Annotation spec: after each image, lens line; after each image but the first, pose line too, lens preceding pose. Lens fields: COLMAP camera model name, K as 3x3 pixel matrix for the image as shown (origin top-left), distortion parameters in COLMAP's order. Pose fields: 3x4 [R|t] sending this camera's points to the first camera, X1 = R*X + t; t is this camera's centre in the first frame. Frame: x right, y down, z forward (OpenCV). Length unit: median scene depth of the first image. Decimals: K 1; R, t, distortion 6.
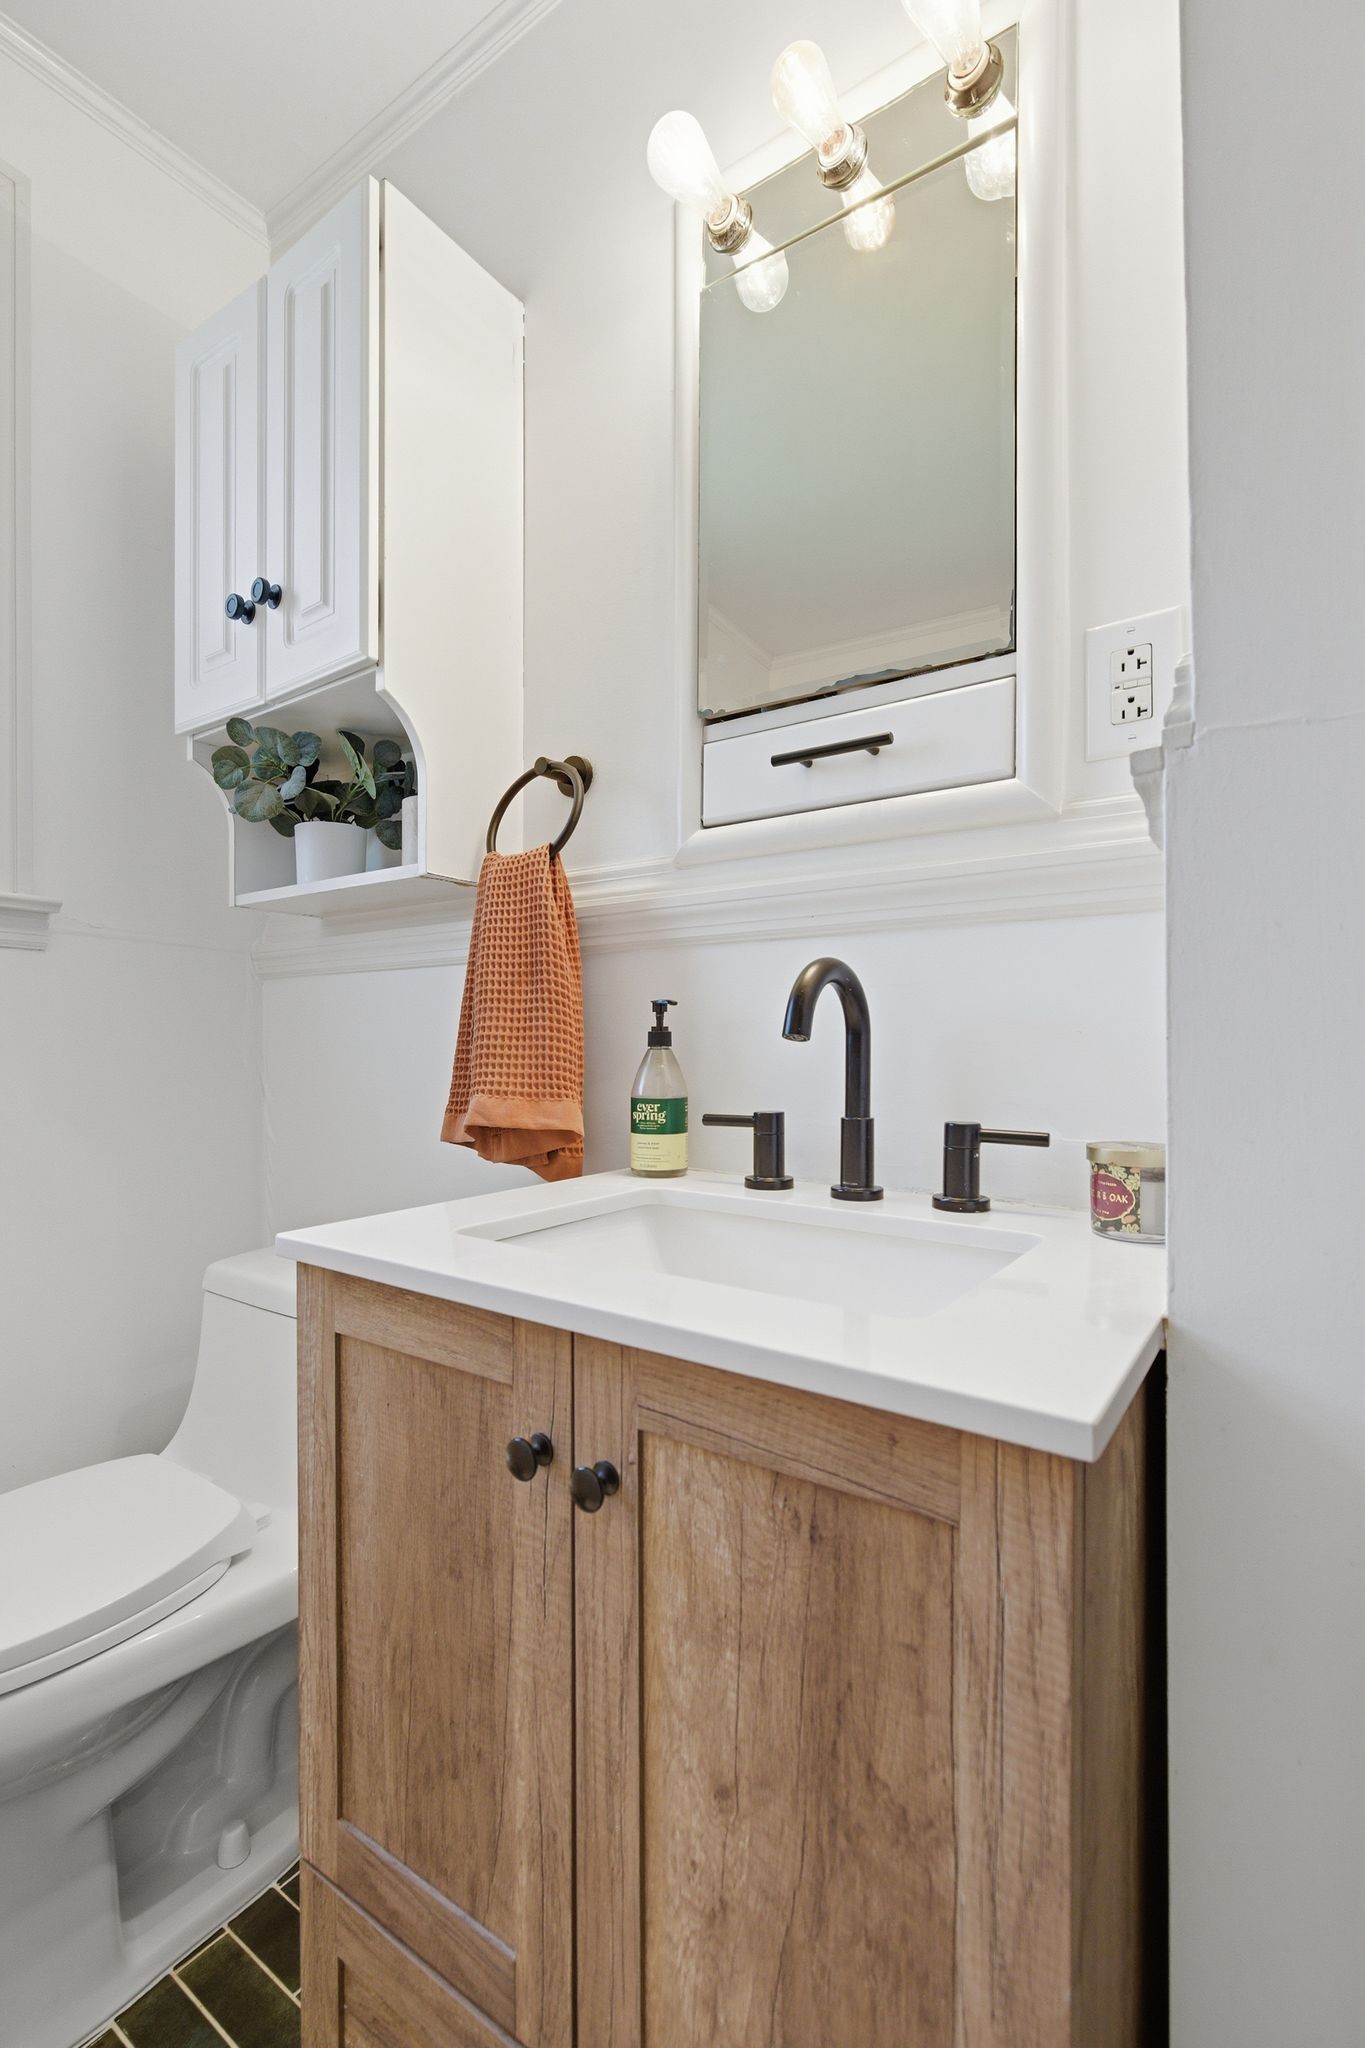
lens RADIAL K [[936.9, 0, 679.9], [0, 936.9, 1039.0], [0, 0, 1]] dist [0.003544, -0.000280]
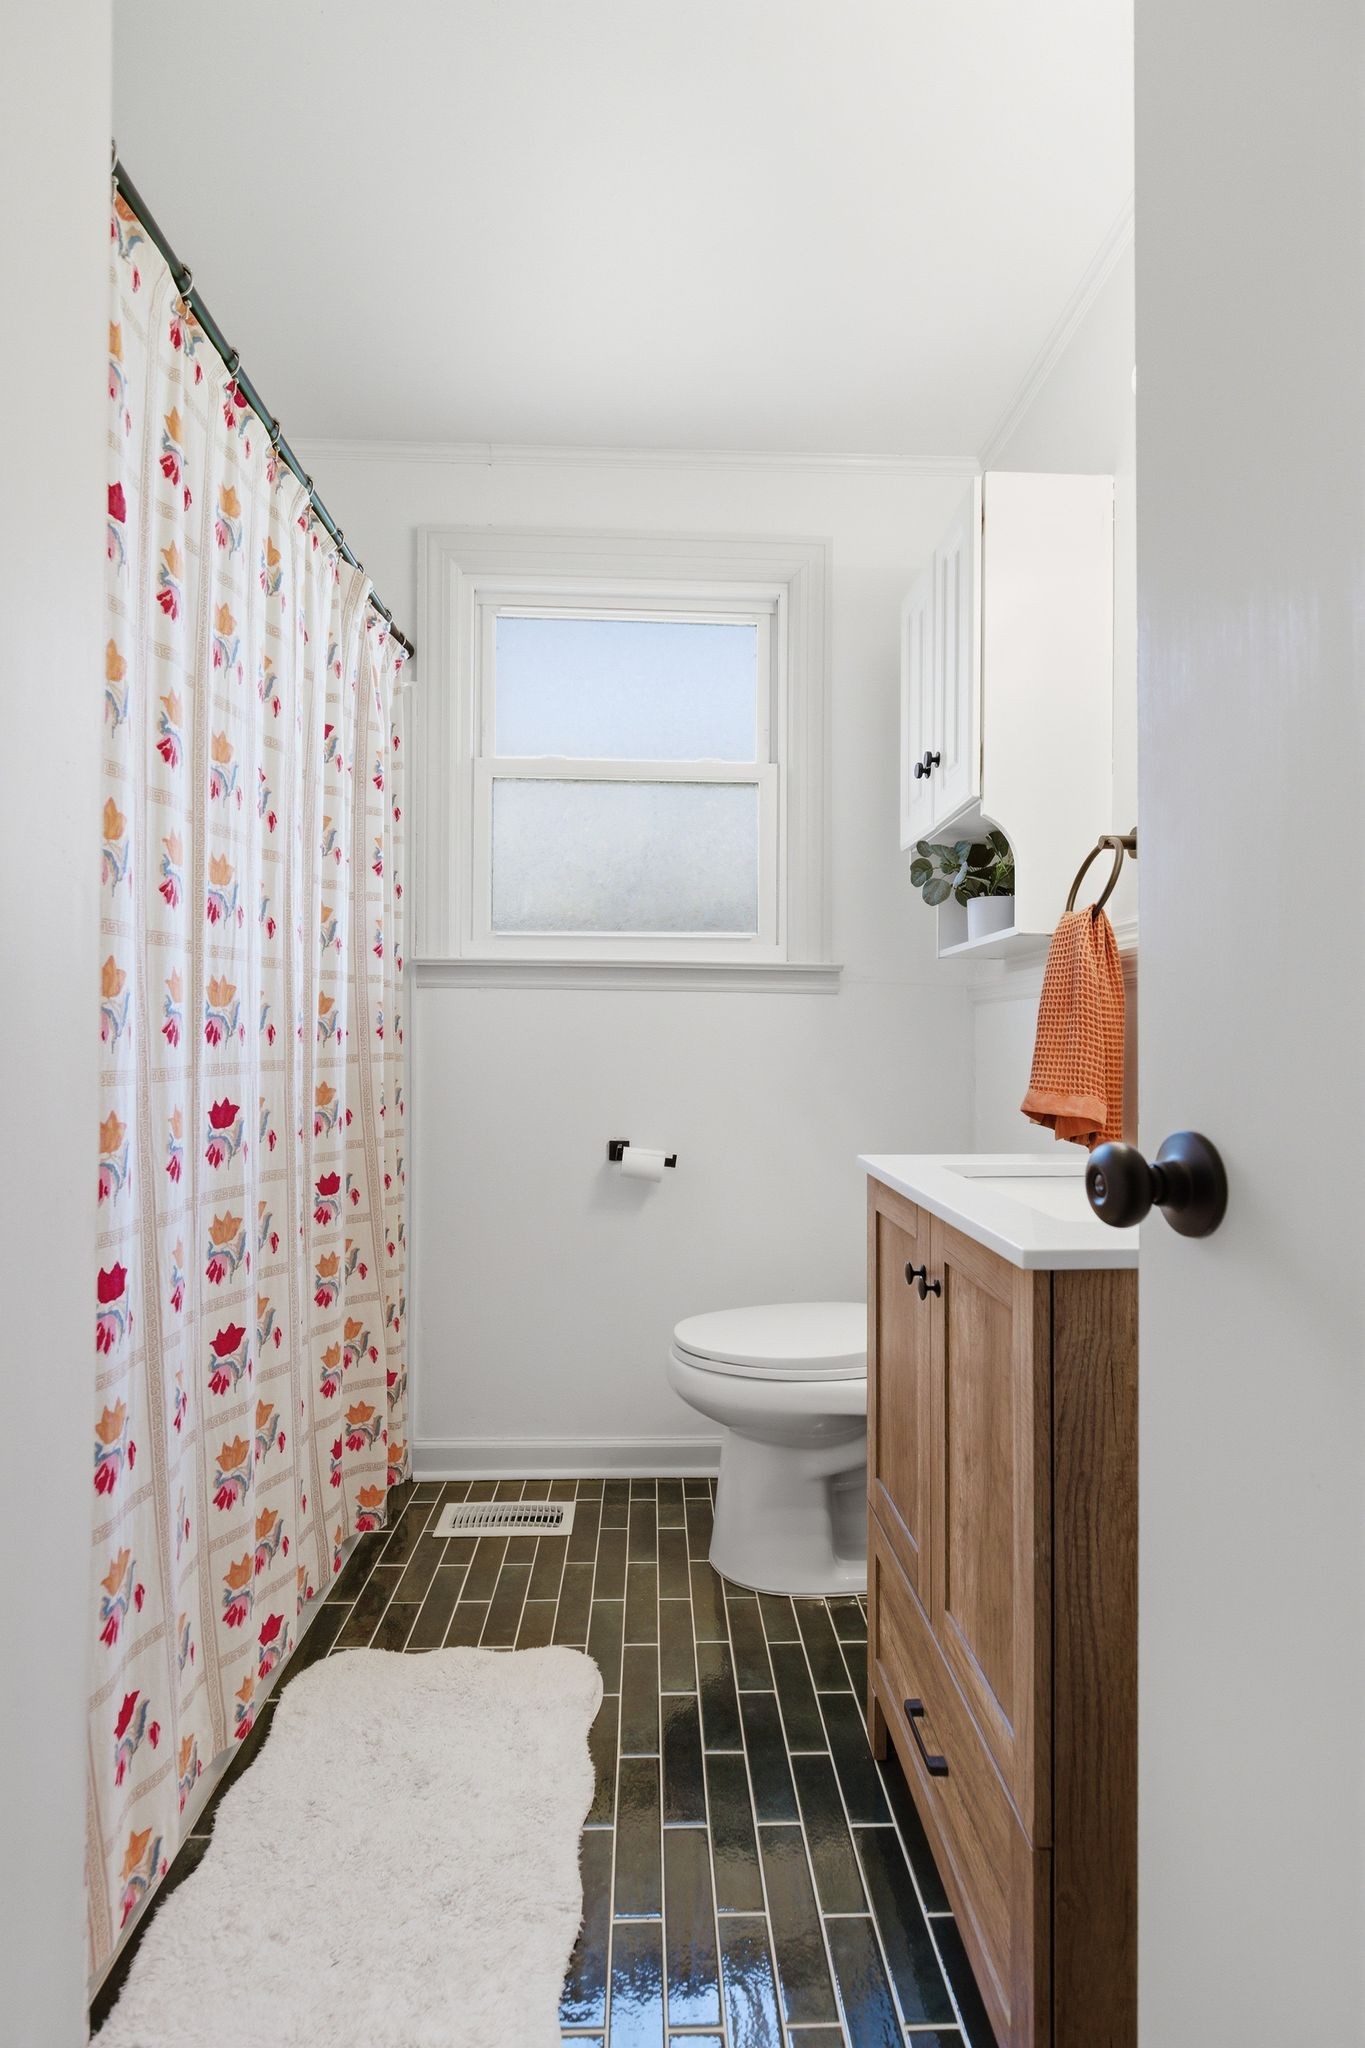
lens RADIAL K [[936.9, 0, 685.6], [0, 936.9, 1030.6], [0, 0, 1]] dist [0.003544, -0.000280]
pose [[0.611560, -0.006929, -0.791168, 0.528142], [-0.000113, 0.999961, -0.008845, -0.015812], [0.791198, 0.005499, 0.611535, -0.260094]]
